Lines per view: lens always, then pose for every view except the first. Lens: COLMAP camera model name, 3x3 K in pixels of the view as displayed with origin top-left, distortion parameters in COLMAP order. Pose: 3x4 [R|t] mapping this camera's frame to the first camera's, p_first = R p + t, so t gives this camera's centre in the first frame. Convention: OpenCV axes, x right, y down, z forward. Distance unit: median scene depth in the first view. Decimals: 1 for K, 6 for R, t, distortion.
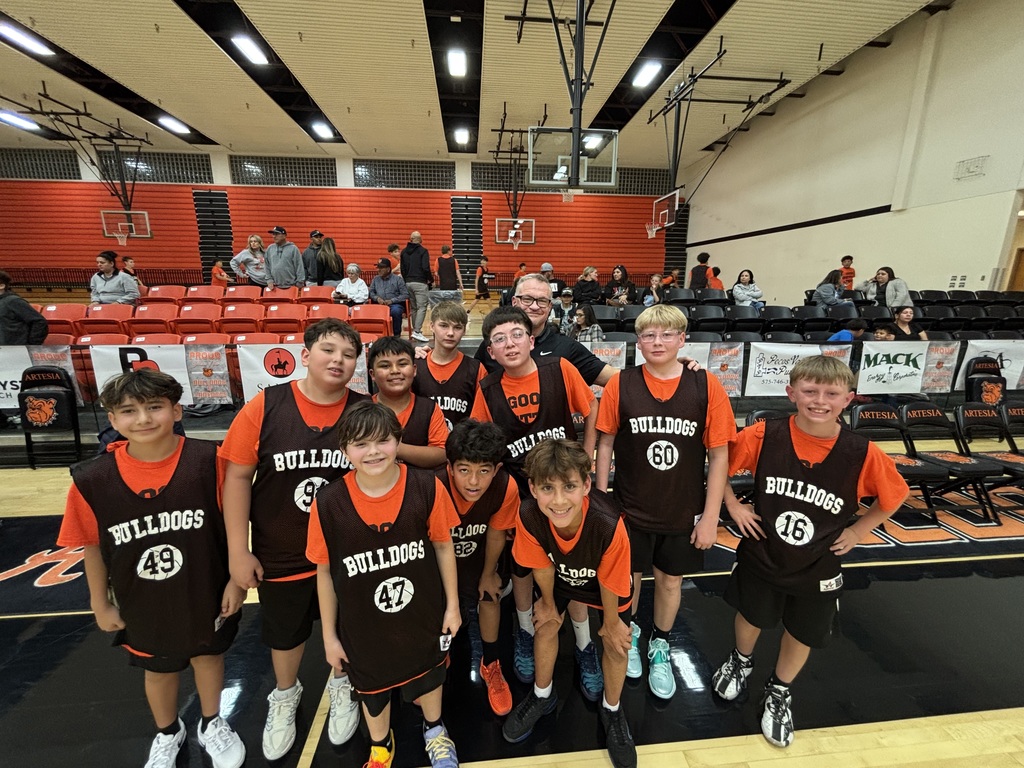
lens RADIAL K [[413.4, 0, 509.2], [0, 413.4, 382.8], [0, 0, 1]] dist [-0.004287, 0.001477]
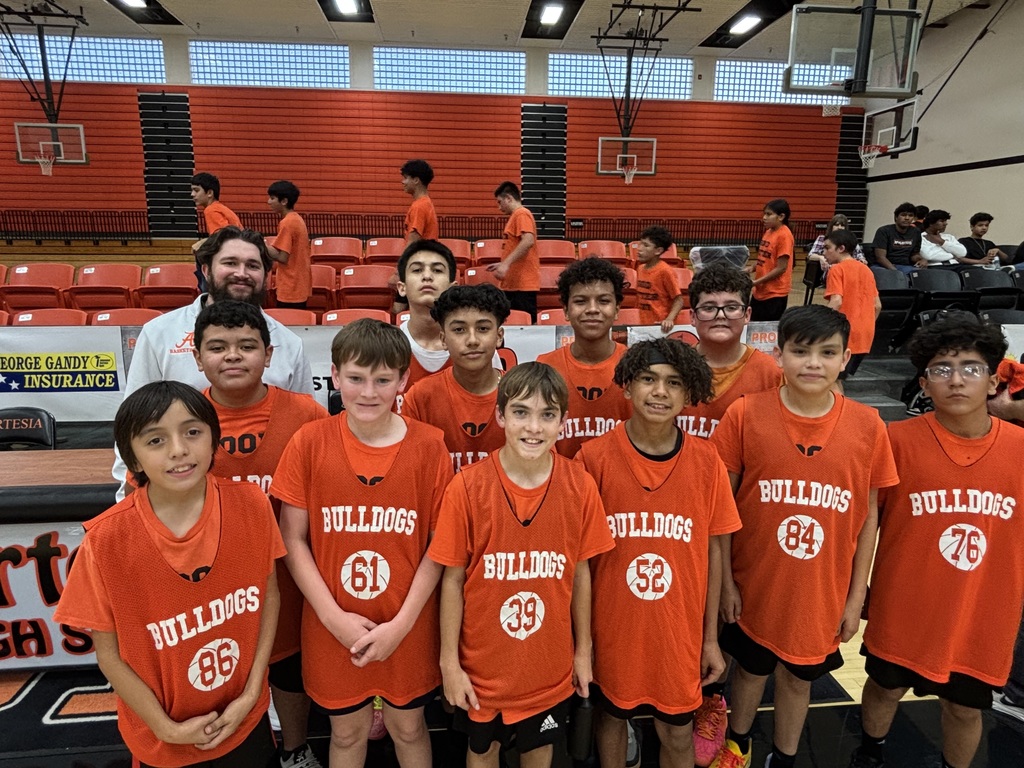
lens RADIAL K [[625.3, 0, 505.8], [0, 625.3, 380.3], [0, 0, 1]] dist [-0.012794, 0.007767]
pose [[0.999989, 0.004456, 0.001137, -0.191408], [-0.004451, 0.999981, -0.004236, -0.000932], [-0.001156, 0.004230, 0.999990, -0.003918]]
